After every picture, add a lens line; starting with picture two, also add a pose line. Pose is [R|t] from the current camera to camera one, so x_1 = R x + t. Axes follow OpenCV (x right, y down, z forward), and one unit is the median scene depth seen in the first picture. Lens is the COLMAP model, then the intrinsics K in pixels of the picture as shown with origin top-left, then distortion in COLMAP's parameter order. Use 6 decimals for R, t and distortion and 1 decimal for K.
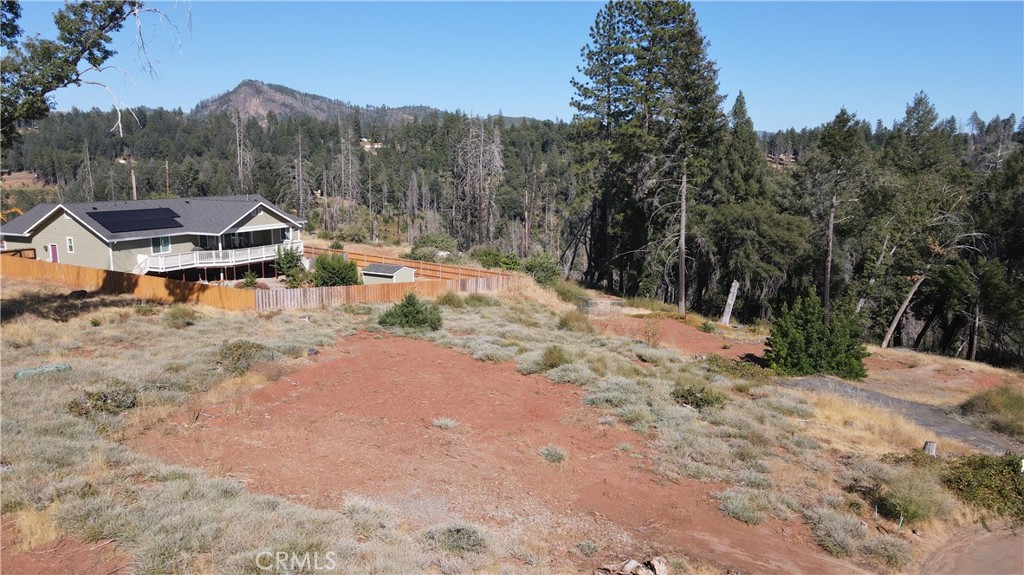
lens RADIAL K [[754.3, 0, 507.9], [0, 754.3, 283.8], [0, 0, 1]] dist [0.003588, 0.029450]
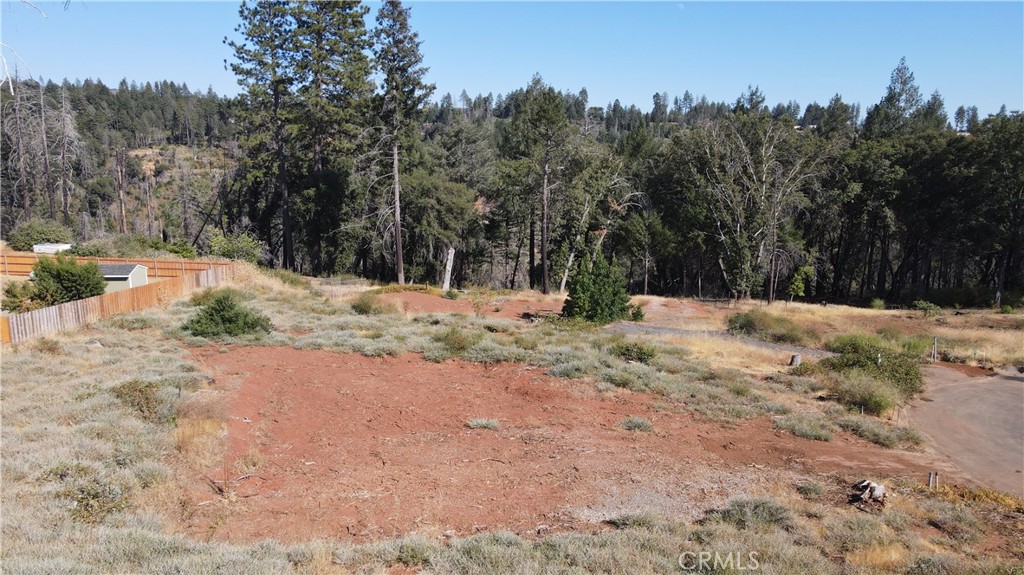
lens RADIAL K [[754.3, 0, 509.3], [0, 754.3, 280.3], [0, 0, 1]] dist [0.003588, 0.029450]
pose [[0.812857, -0.109849, 0.572011, -0.263498], [0.090077, 0.993948, 0.062874, -0.020019], [-0.575456, 0.000417, 0.817833, 0.108867]]
